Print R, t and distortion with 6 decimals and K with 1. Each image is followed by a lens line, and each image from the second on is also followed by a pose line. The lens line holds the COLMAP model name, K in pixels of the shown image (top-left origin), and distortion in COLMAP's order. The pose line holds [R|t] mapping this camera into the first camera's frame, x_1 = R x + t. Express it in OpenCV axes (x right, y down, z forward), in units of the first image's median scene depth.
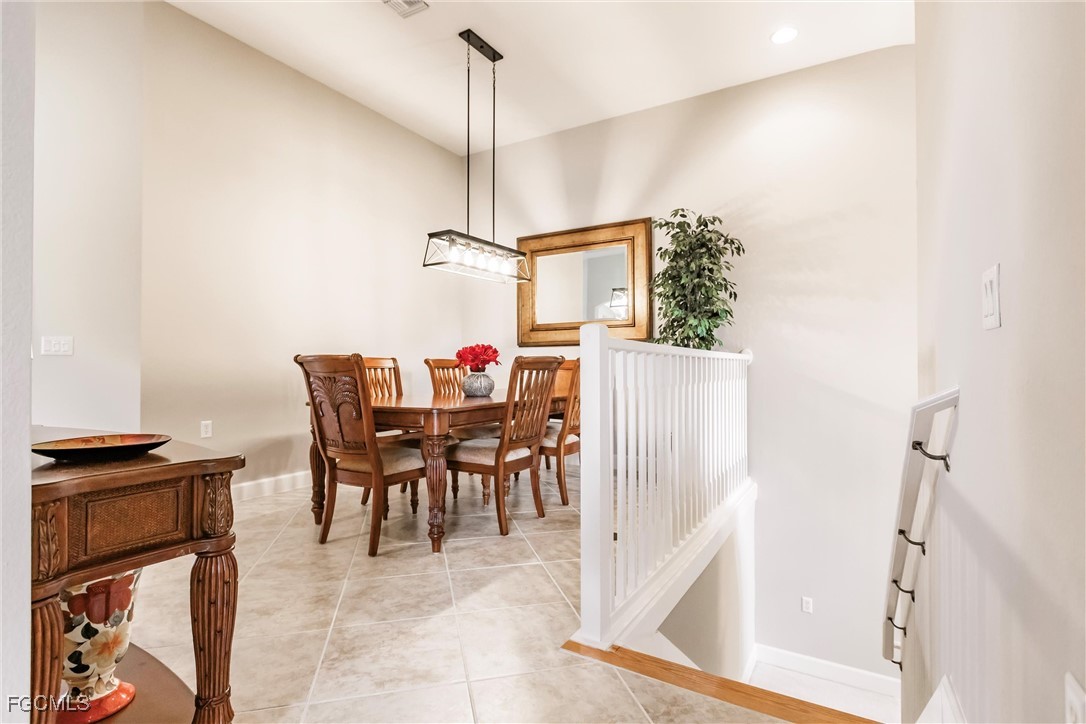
lens RADIAL K [[535.8, 0, 543.0], [0, 535.8, 362.0], [0, 0, 1]] dist [-0.000282, -0.000067]
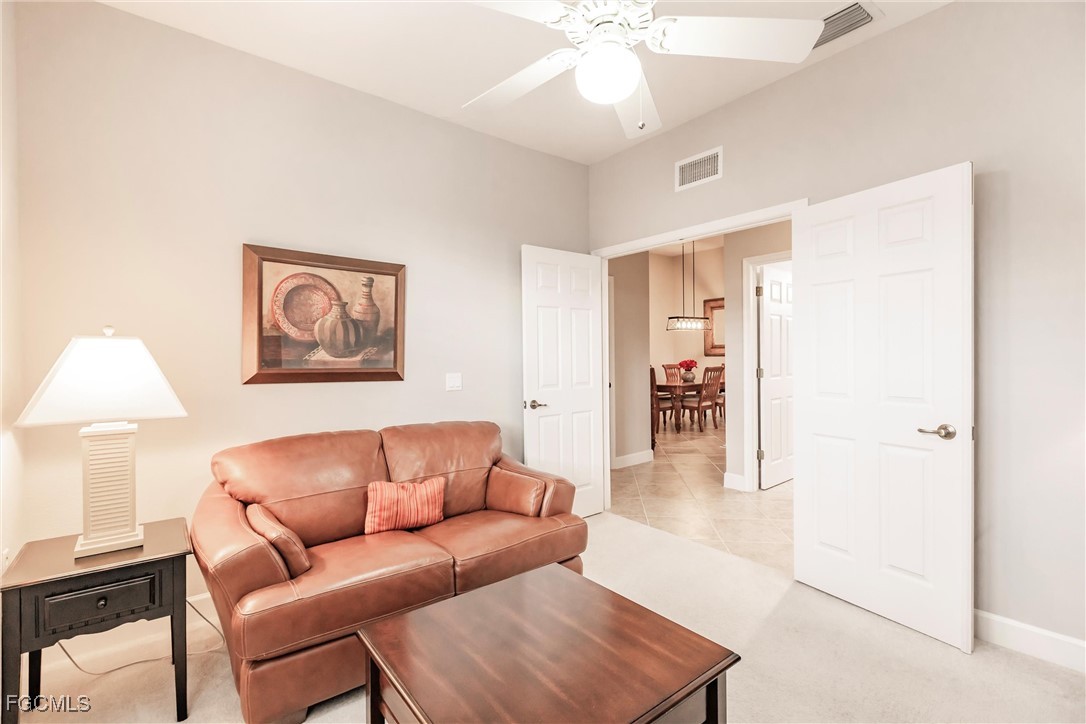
lens RADIAL K [[535.8, 0, 543.0], [0, 535.8, 362.0], [0, 0, 1]] dist [-0.000282, -0.000067]
pose [[0.947154, -0.004766, -0.320743, 0.033703], [0.014791, 0.999475, 0.028827, -0.107780], [0.320438, -0.032048, 0.946727, -1.576008]]
